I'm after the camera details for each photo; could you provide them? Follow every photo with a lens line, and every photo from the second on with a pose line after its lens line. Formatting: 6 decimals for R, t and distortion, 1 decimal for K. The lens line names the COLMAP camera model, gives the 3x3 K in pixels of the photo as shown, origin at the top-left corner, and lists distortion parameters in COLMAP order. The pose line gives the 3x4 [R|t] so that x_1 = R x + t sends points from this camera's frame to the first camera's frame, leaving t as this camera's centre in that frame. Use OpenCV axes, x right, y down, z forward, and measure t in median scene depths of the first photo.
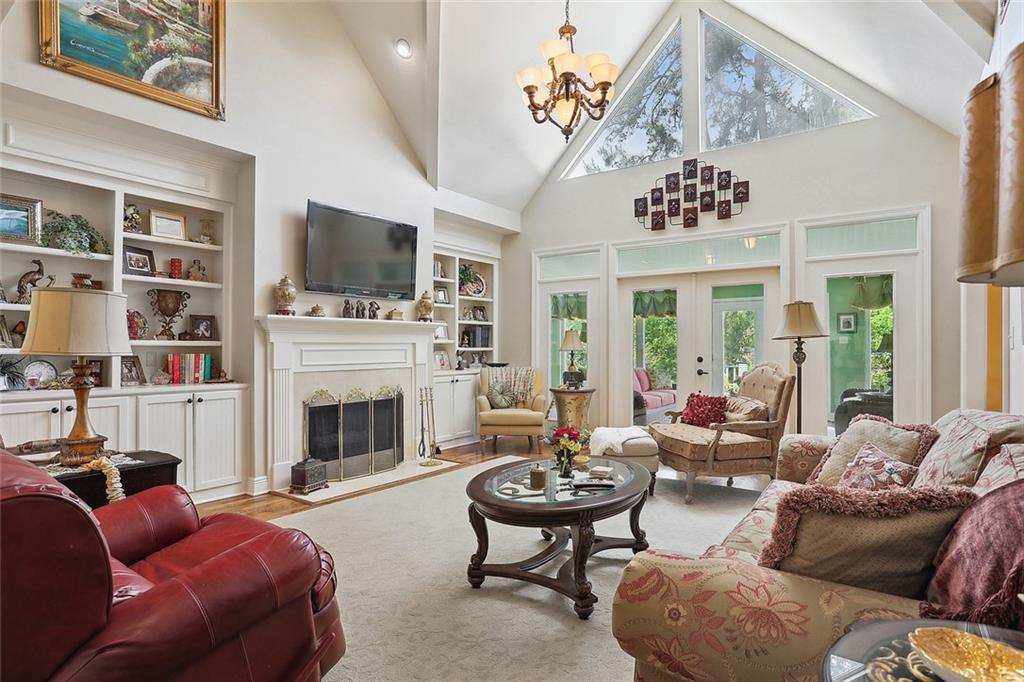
lens RADIAL K [[530.8, 0, 512.0], [0, 530.8, 341.0], [0, 0, 1]] dist [-0.056814, 0.033512]
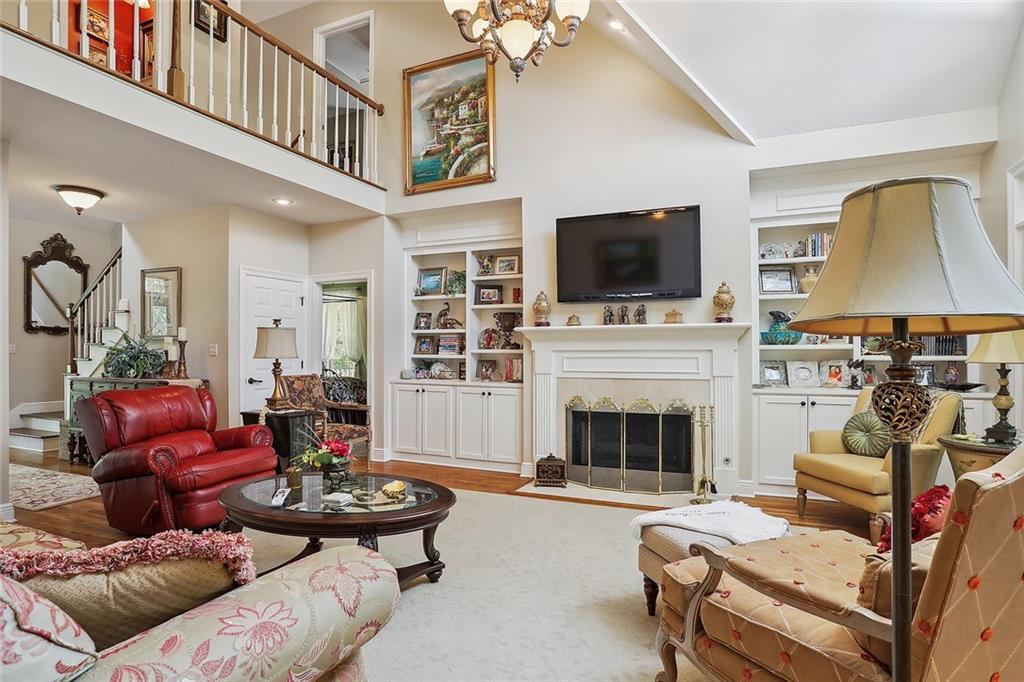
lens RADIAL K [[530.8, 0, 512.0], [0, 530.8, 341.0], [0, 0, 1]] dist [-0.056814, 0.033512]
pose [[0.228135, -0.013098, -0.973541, 0.655936], [0.014689, 0.999842, -0.010010, -0.007143], [0.973519, -0.012016, 0.228291, 0.652386]]
